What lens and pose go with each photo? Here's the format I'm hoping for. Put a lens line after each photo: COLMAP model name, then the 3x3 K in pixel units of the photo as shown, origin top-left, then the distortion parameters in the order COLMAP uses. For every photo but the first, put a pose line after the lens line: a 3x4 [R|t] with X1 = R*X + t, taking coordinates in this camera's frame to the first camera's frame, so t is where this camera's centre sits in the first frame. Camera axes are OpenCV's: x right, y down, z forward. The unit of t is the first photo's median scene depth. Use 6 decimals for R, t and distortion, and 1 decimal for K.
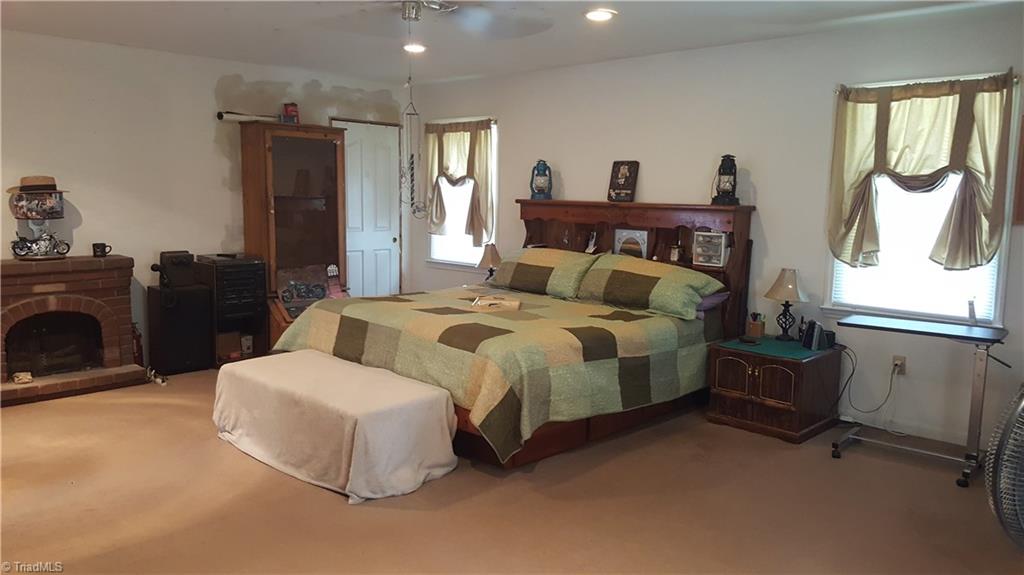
lens RADIAL K [[734.9, 0, 512.0], [0, 734.9, 287.5], [0, 0, 1]] dist [-0.004488, -0.003544]
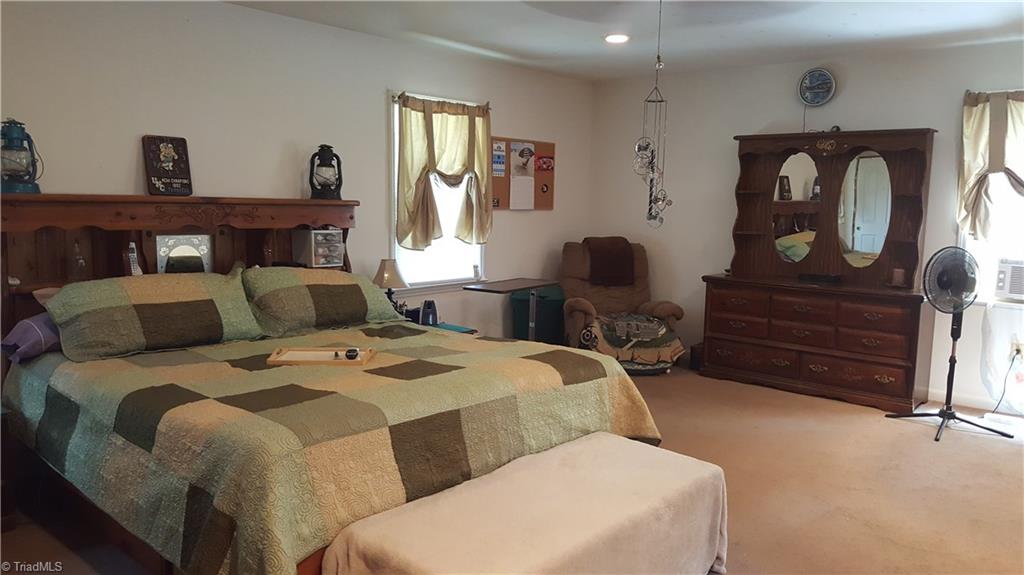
lens RADIAL K [[754.8, 0, 512.0], [0, 754.8, 287.5], [0, 0, 1]] dist [0.048418, -0.001852]
pose [[-0.042303, -0.142747, 0.988855, -0.718846], [0.099047, 0.984266, 0.146322, -0.126683], [-0.994183, 0.104133, -0.027499, 0.855284]]
